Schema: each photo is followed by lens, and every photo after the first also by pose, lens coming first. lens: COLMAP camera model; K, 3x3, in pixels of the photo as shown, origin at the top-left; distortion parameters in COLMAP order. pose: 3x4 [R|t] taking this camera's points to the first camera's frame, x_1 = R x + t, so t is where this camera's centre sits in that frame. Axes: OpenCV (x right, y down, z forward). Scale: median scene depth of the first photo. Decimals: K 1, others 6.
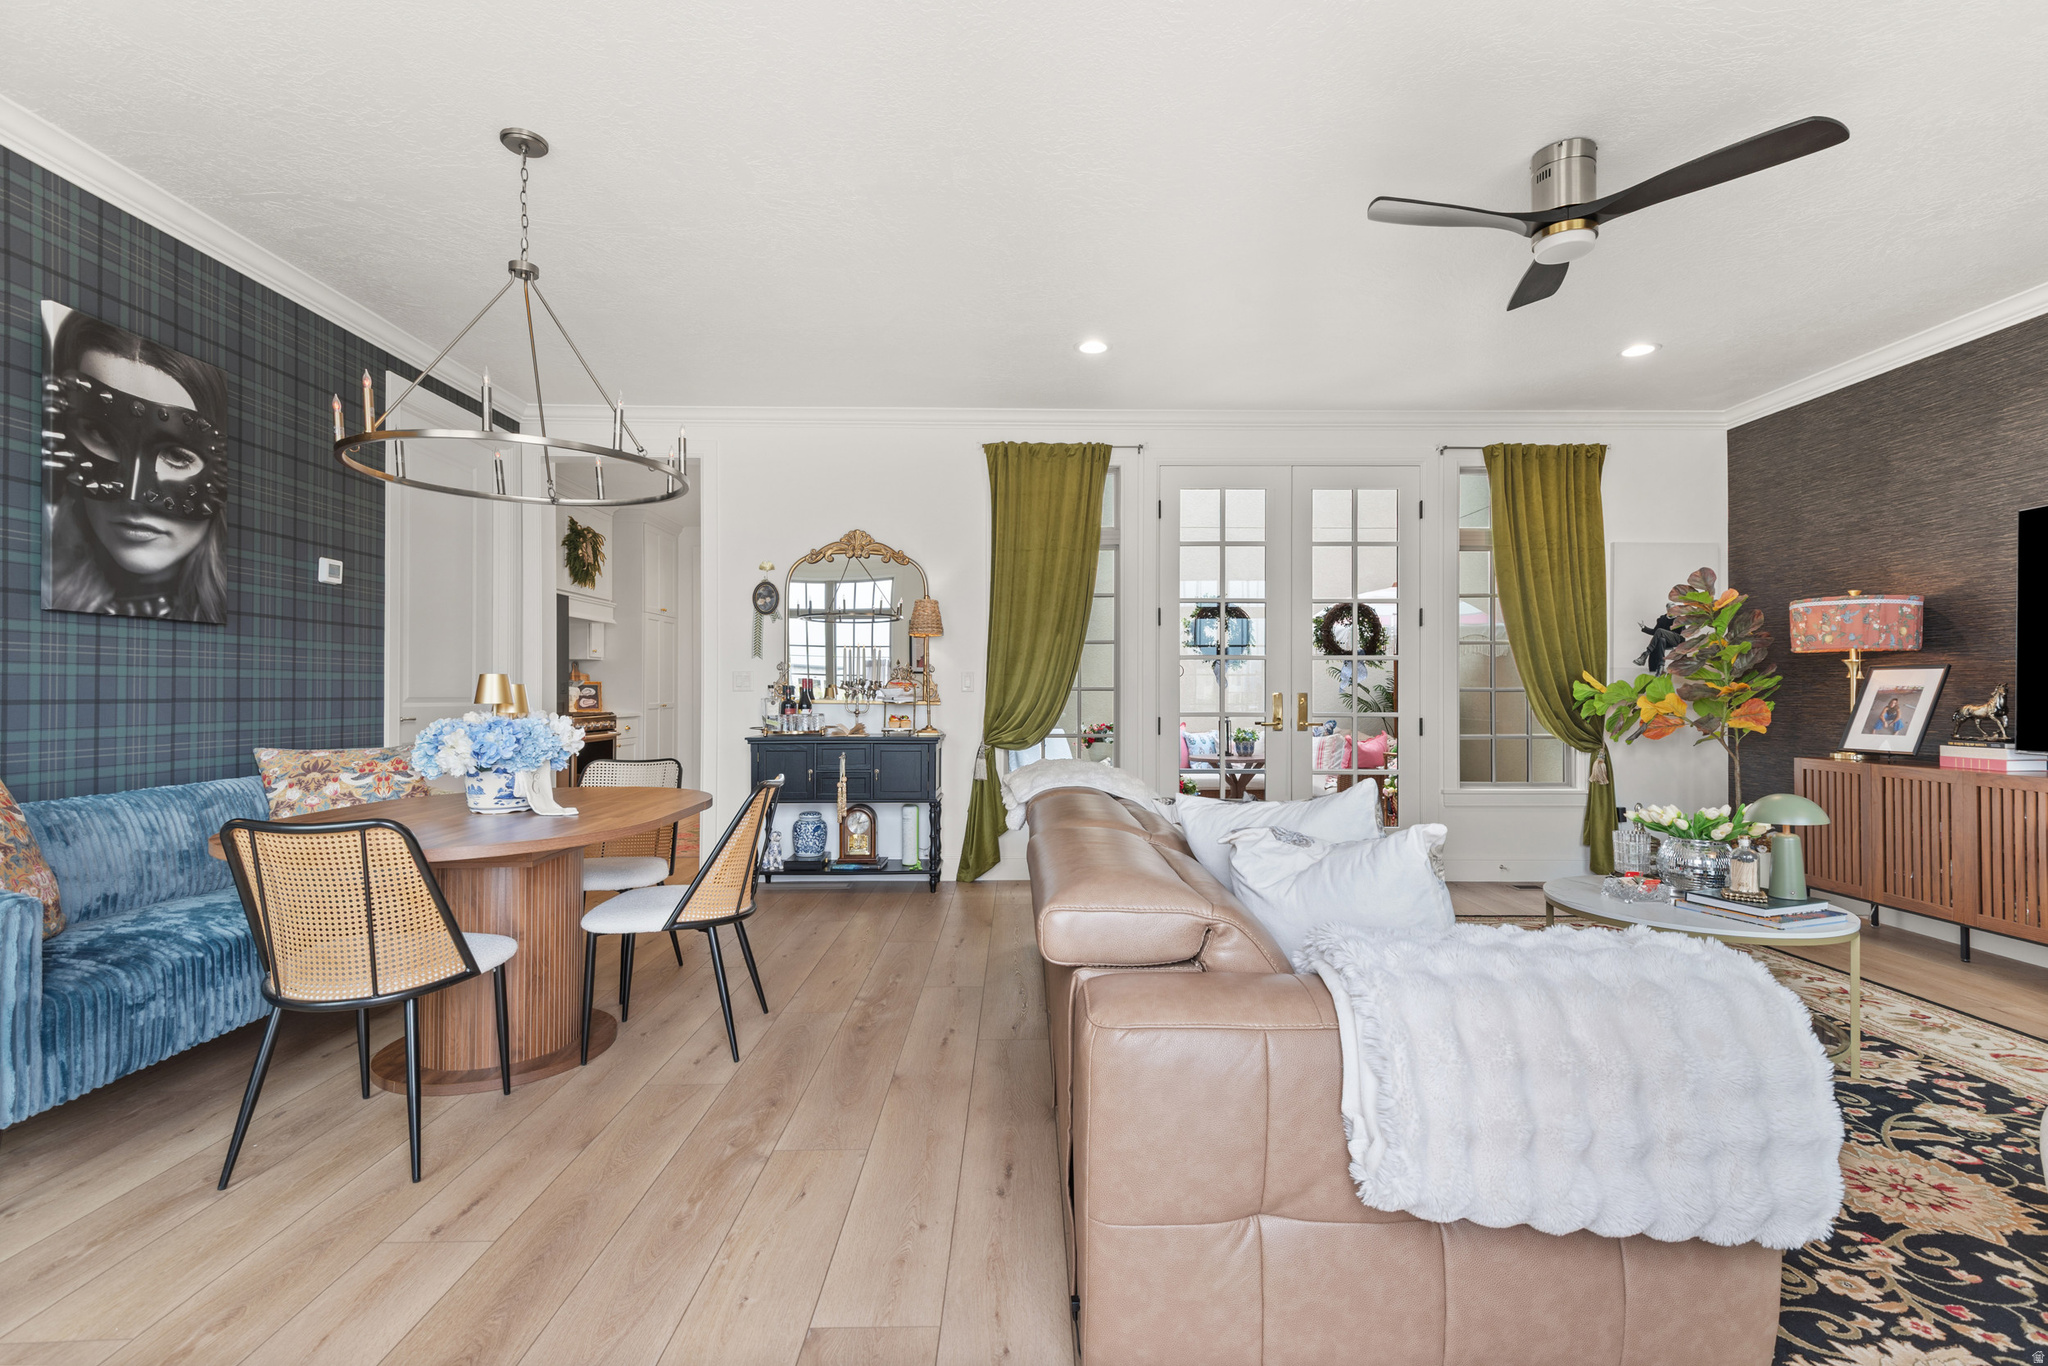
lens RADIAL K [[915.8, 0, 1014.5], [0, 915.8, 685.0], [0, 0, 1]] dist [0.012054, -0.003838]
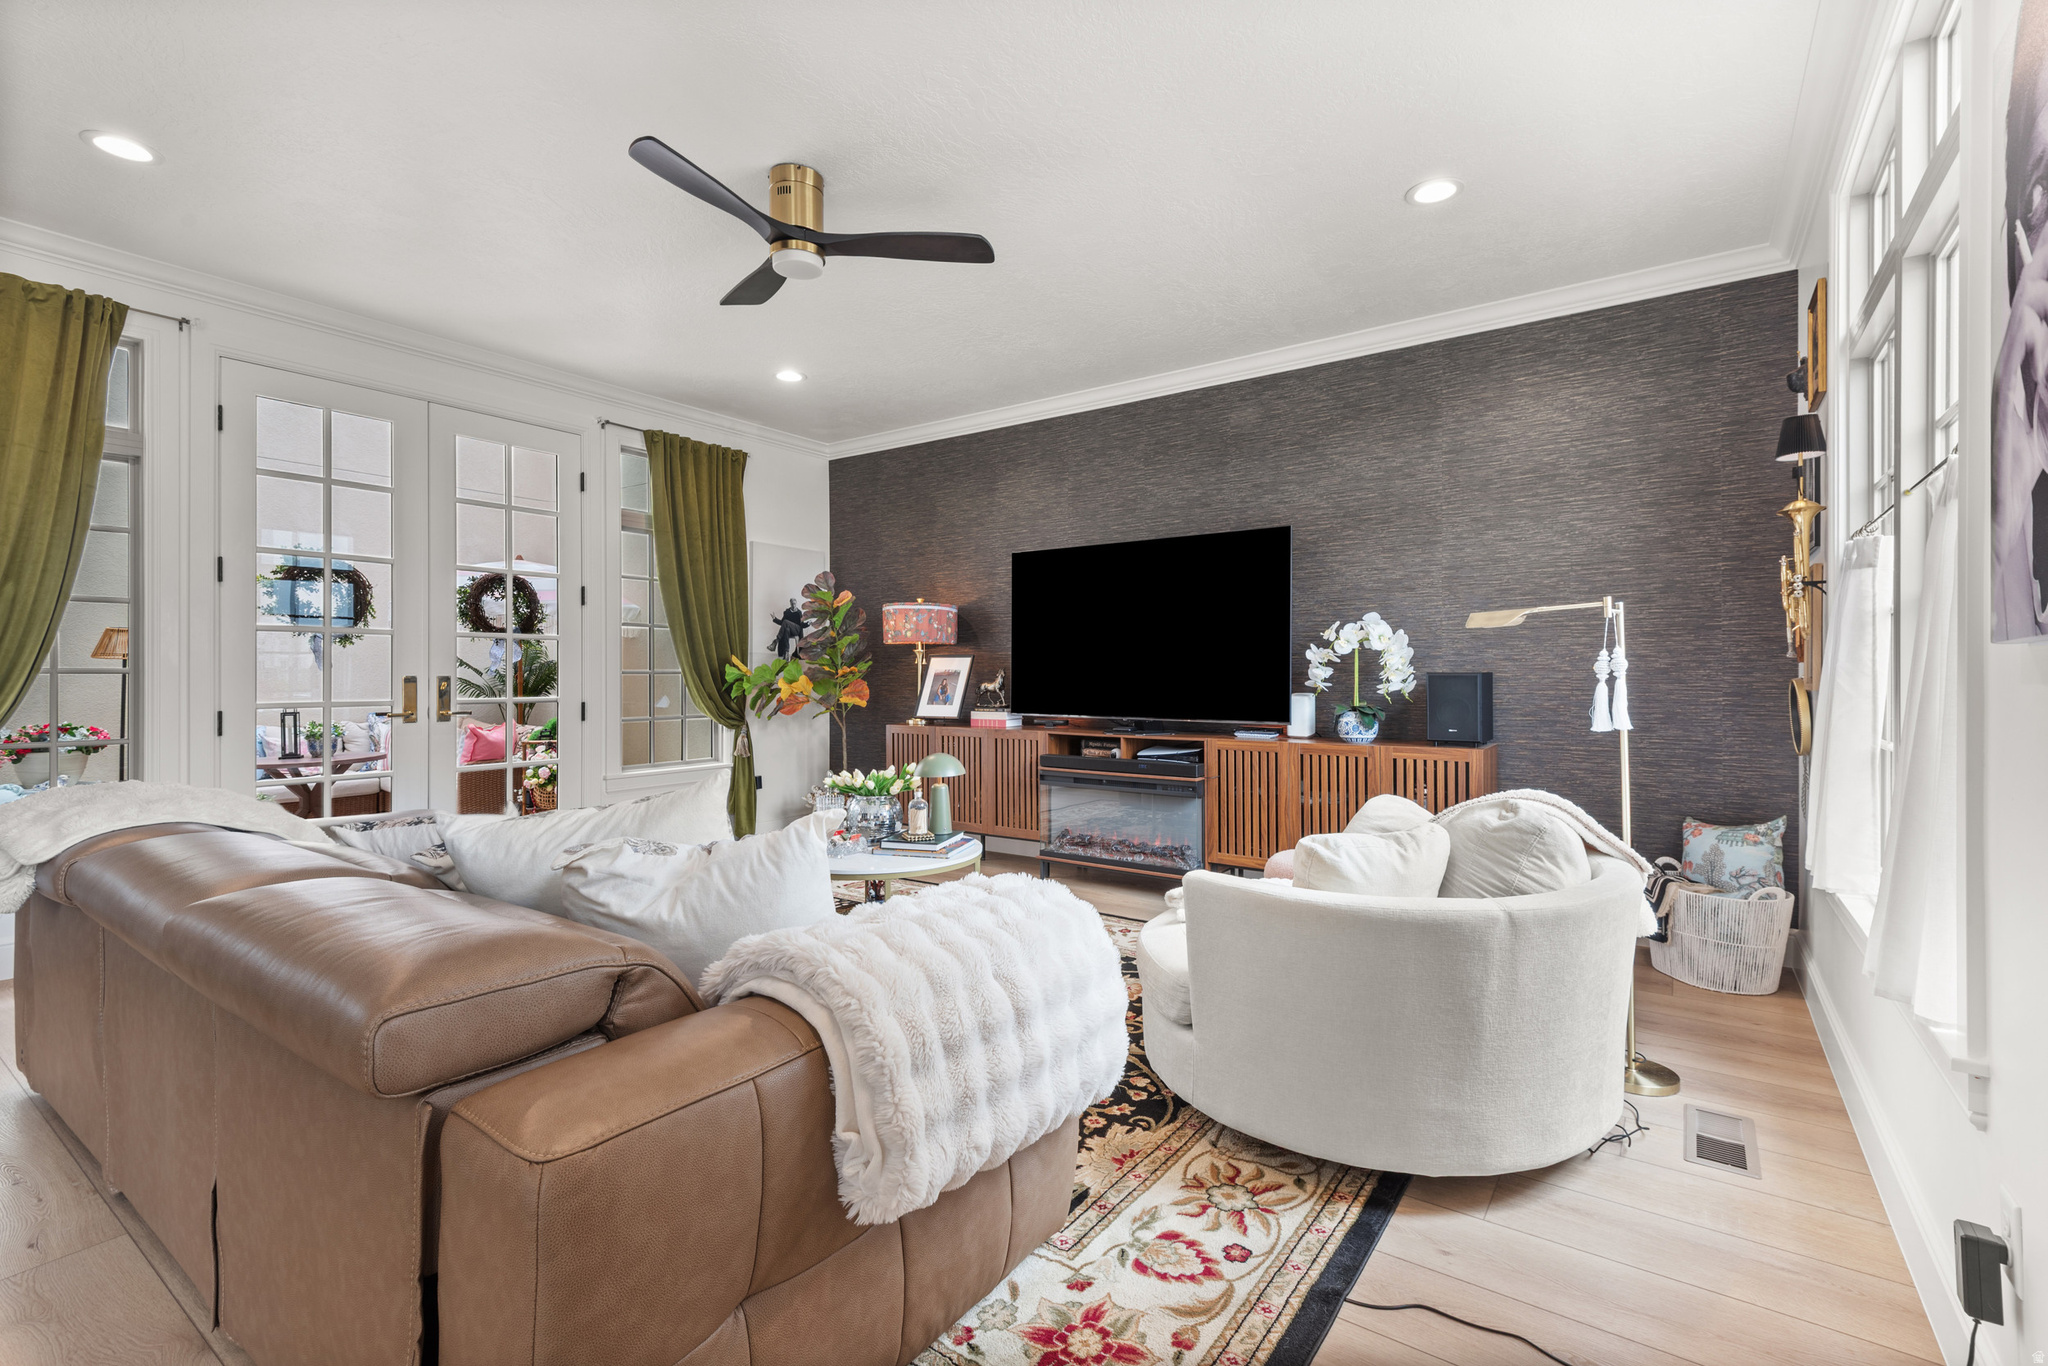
lens RADIAL K [[915.8, 0, 1022.5], [0, 915.8, 672.3], [0, 0, 1]] dist [0.012054, -0.003838]
pose [[0.578712, 0.000521, 0.815532, -0.073666], [-0.004455, 0.999987, 0.002523, 0.000744], [-0.815520, -0.005093, 0.578707, 0.087271]]
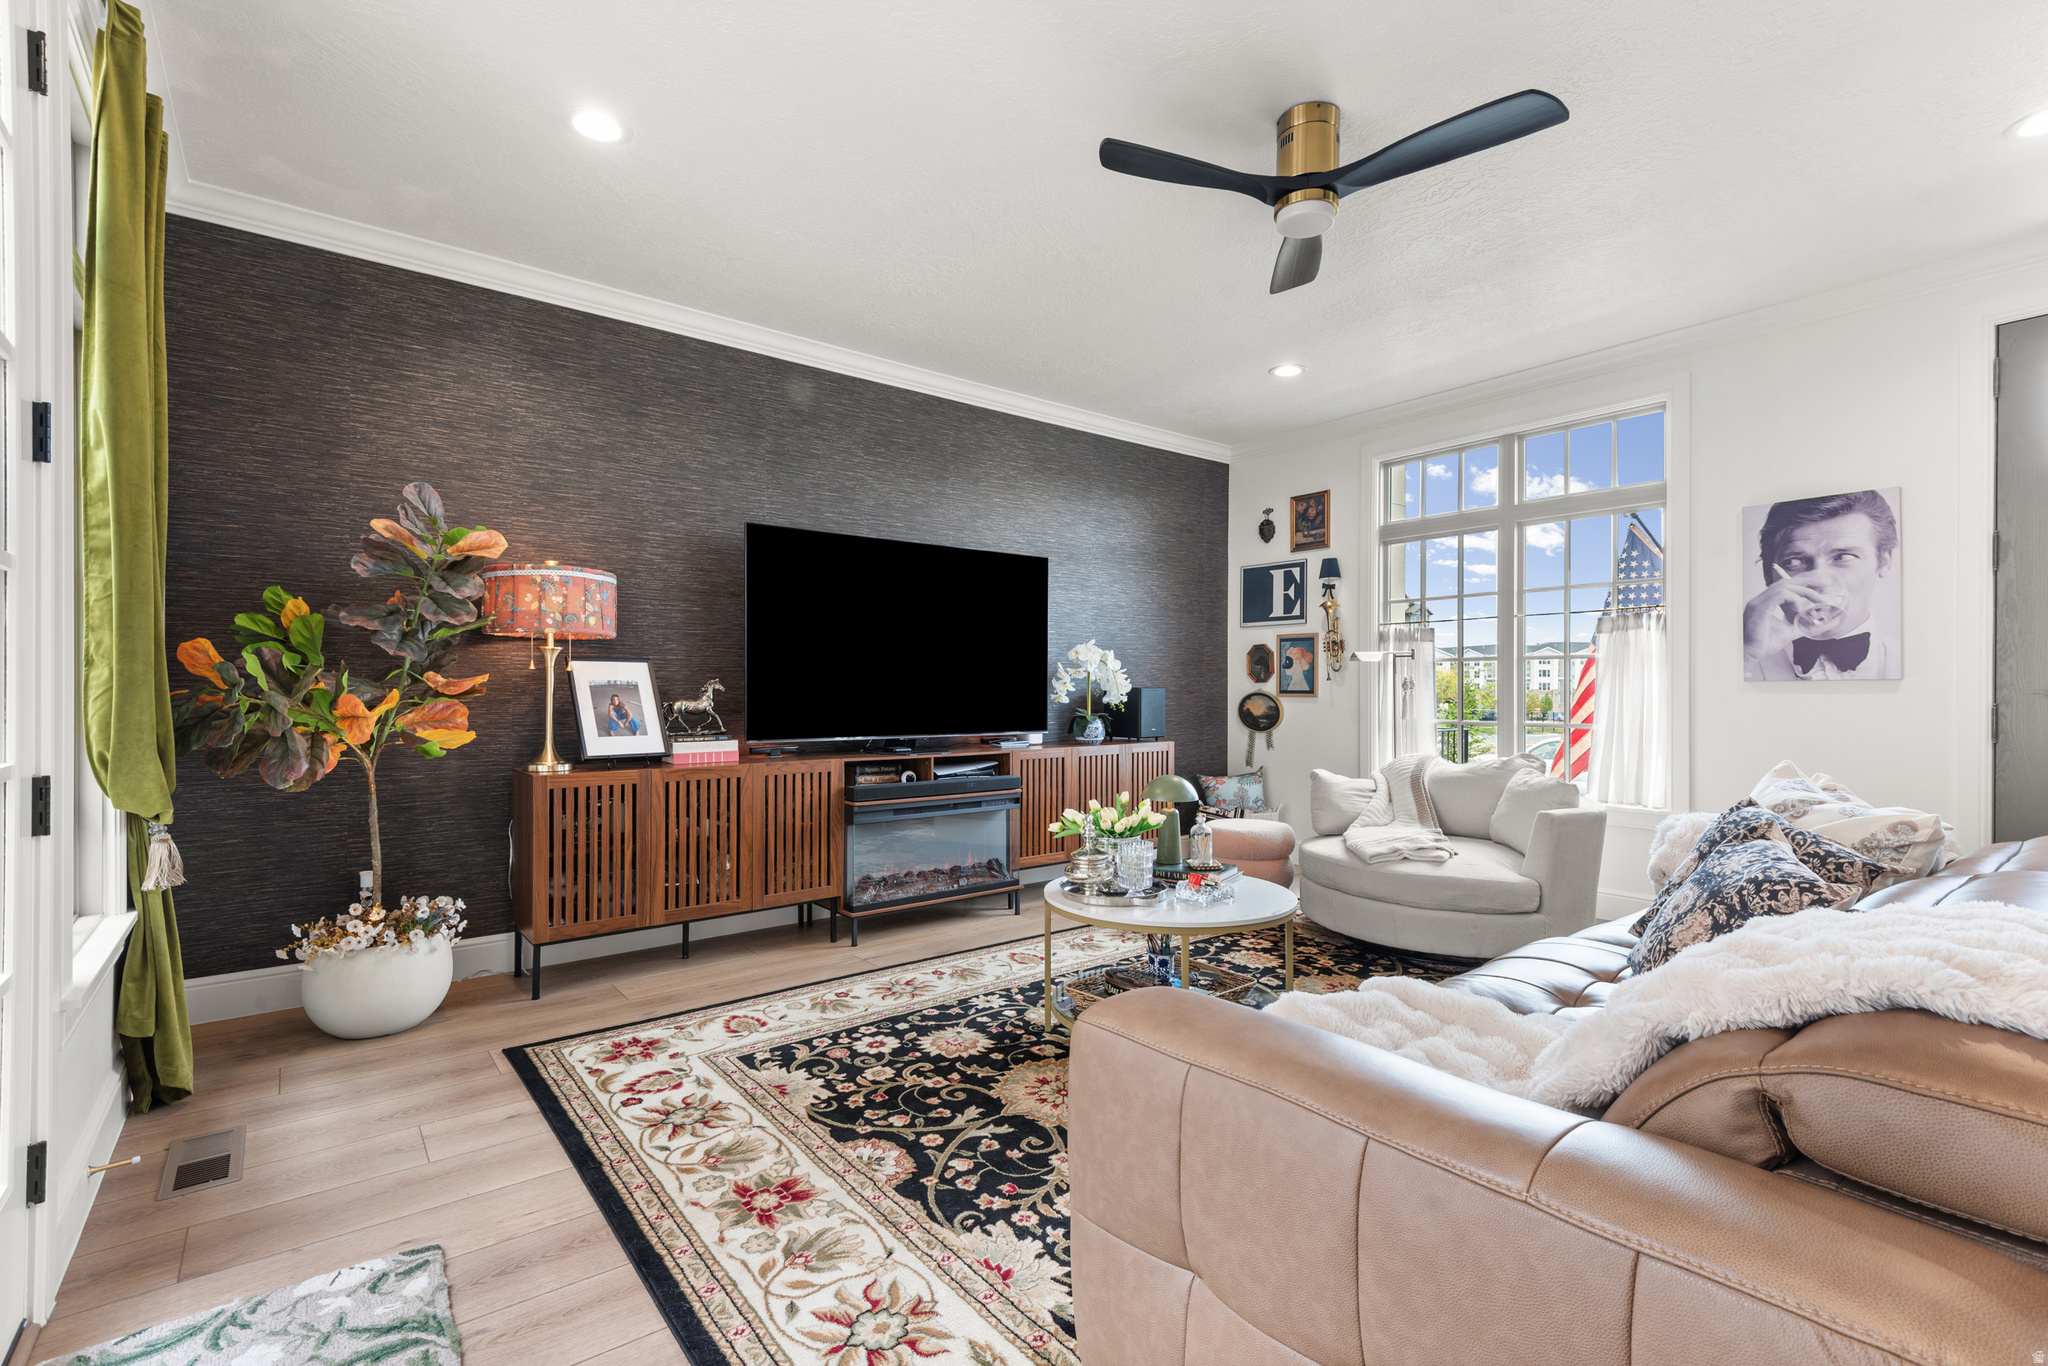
lens RADIAL K [[915.8, 0, 1011.2], [0, 915.8, 691.4], [0, 0, 1]] dist [0.012054, -0.003838]
pose [[-0.617359, -0.010755, 0.786608, 0.024689], [-0.012039, 0.999919, 0.004224, 0.002478], [-0.786589, -0.006862, -0.617438, 0.957051]]
